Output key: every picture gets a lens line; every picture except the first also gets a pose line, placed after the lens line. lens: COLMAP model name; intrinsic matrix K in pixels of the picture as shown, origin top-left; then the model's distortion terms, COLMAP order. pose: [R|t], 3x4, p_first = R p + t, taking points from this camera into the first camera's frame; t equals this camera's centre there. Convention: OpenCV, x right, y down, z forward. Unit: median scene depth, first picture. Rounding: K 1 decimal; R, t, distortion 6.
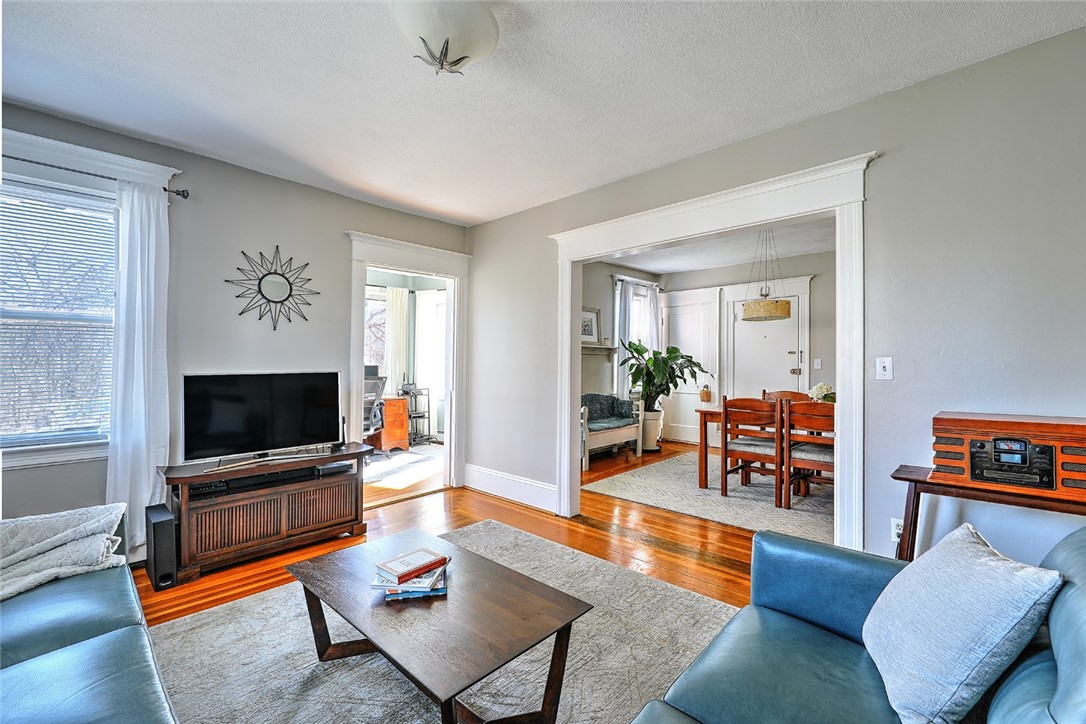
lens RADIAL K [[460.5, 0, 541.3], [0, 460.5, 364.0], [0, 0, 1]] dist [0.003320, -0.000203]
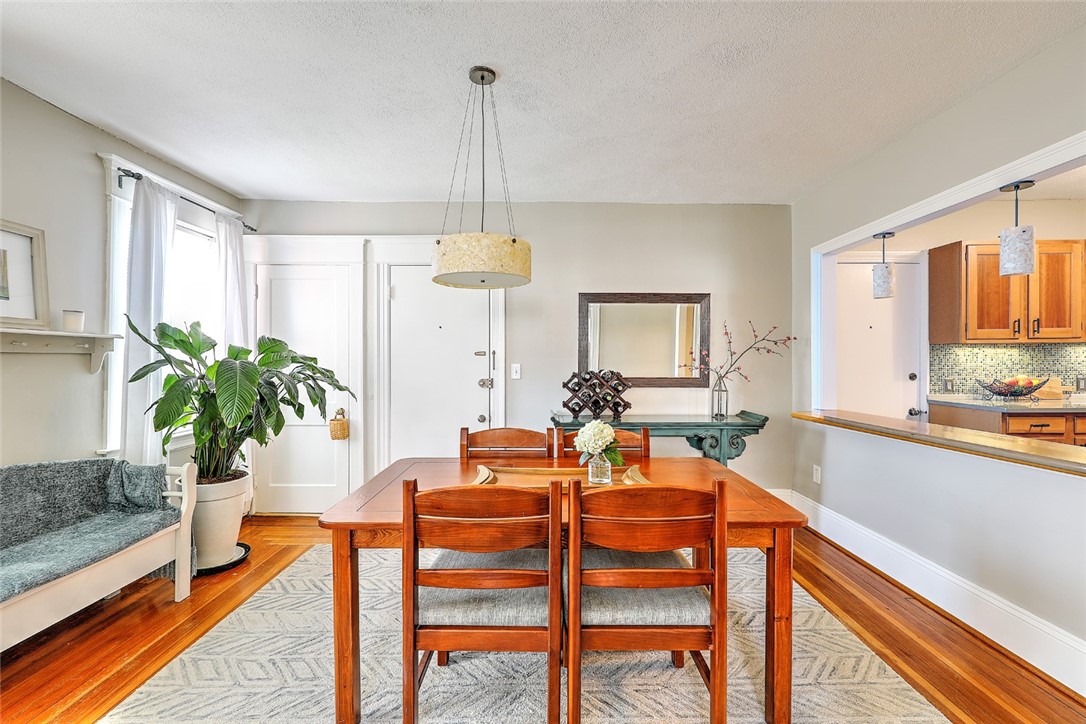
lens RADIAL K [[467.8, 0, 541.3], [0, 467.8, 362.2], [0, 0, 1]] dist [0.010086, -0.000364]
pose [[0.722602, -0.005829, 0.691240, 0.151483], [0.004077, 0.999983, 0.004170, -0.014160], [-0.691253, -0.000195, 0.722613, 0.457940]]
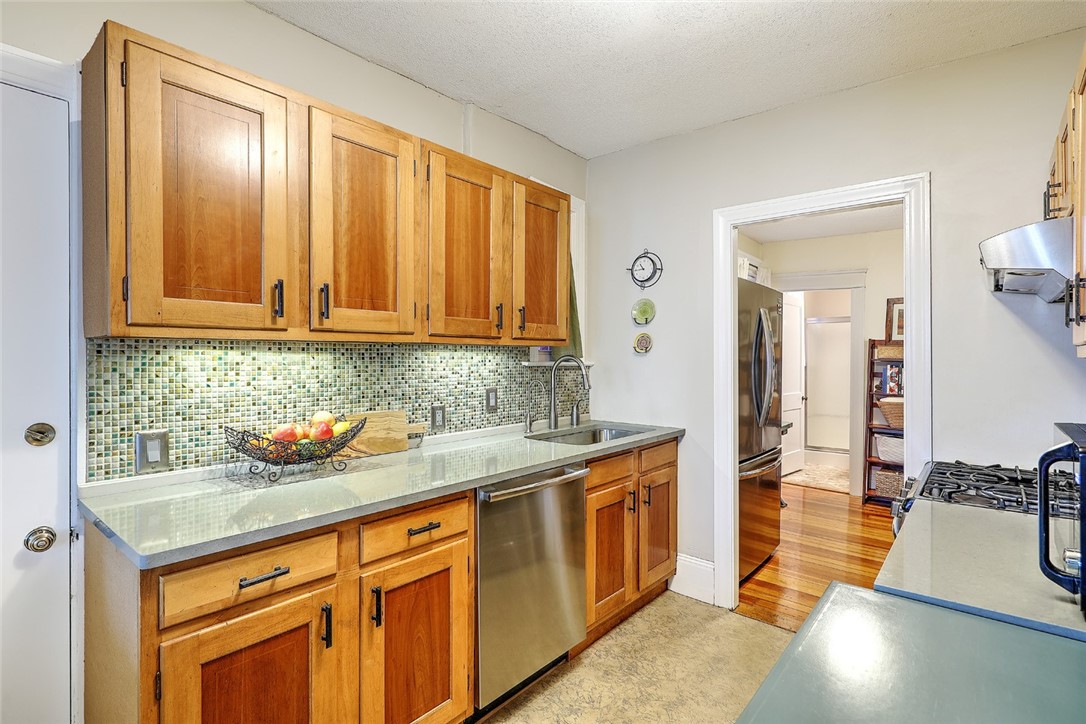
lens RADIAL K [[529.6, 0, 546.8], [0, 529.6, 361.8], [0, 0, 1]] dist [-0.001703, -0.000763]
pose [[-0.057488, -0.009318, 0.998303, 0.699270], [-0.007821, 0.999930, 0.008883, -0.025580], [-0.998316, -0.007297, -0.057557, 0.358767]]
